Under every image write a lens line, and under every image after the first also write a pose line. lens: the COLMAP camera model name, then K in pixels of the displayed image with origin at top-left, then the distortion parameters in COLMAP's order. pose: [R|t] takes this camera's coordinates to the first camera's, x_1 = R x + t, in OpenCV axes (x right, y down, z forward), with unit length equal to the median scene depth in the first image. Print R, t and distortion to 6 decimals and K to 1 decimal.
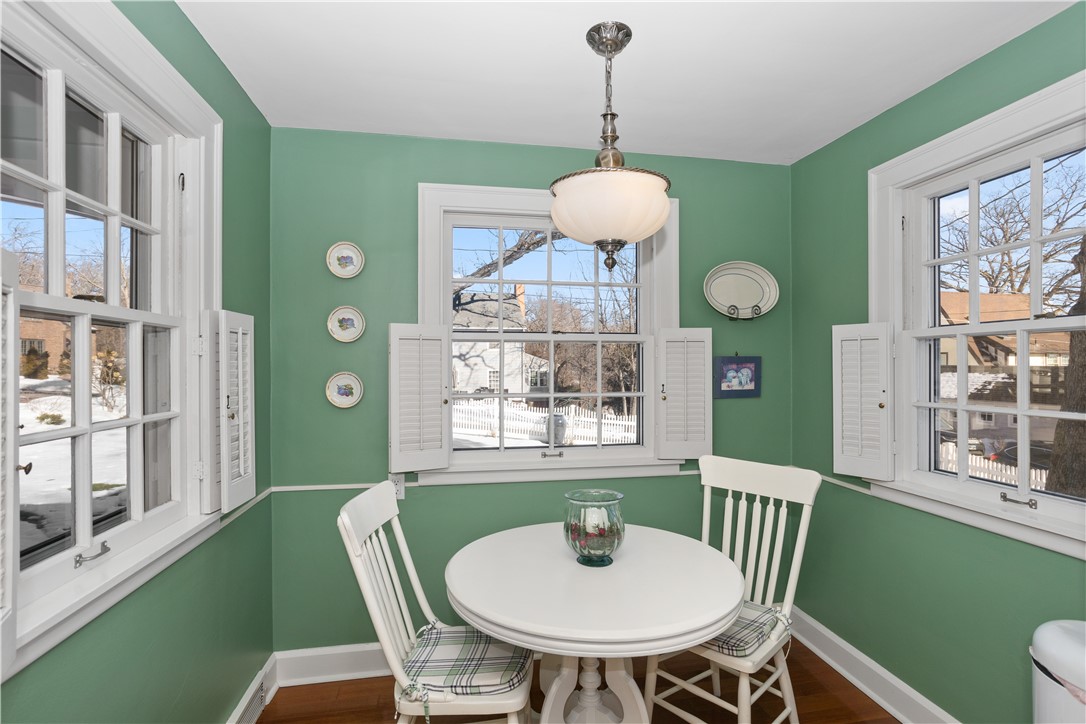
lens RADIAL K [[529.4, 0, 545.8], [0, 529.4, 365.1], [0, 0, 1]] dist [-0.046135, 0.027729]
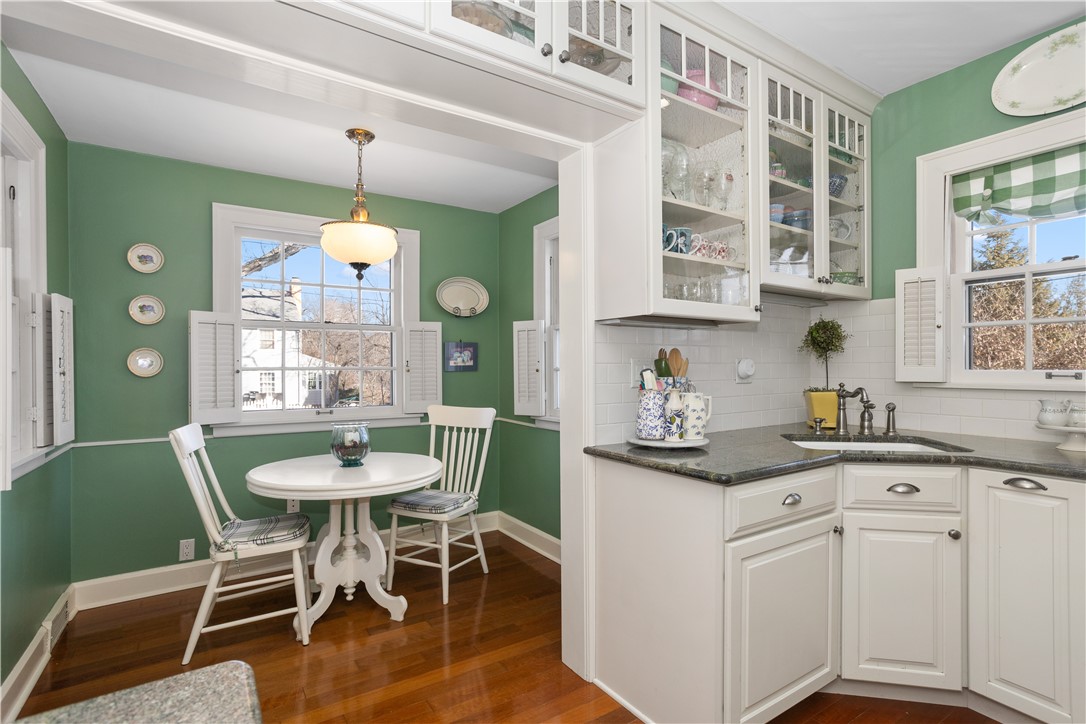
lens RADIAL K [[529.4, 0, 545.8], [0, 529.4, 367.0], [0, 0, 1]] dist [-0.046135, 0.027729]
pose [[0.922353, -0.002327, 0.386342, 0.017162], [0.003790, 0.999988, -0.003026, 0.065783], [-0.386330, 0.004255, 0.922351, -0.509298]]
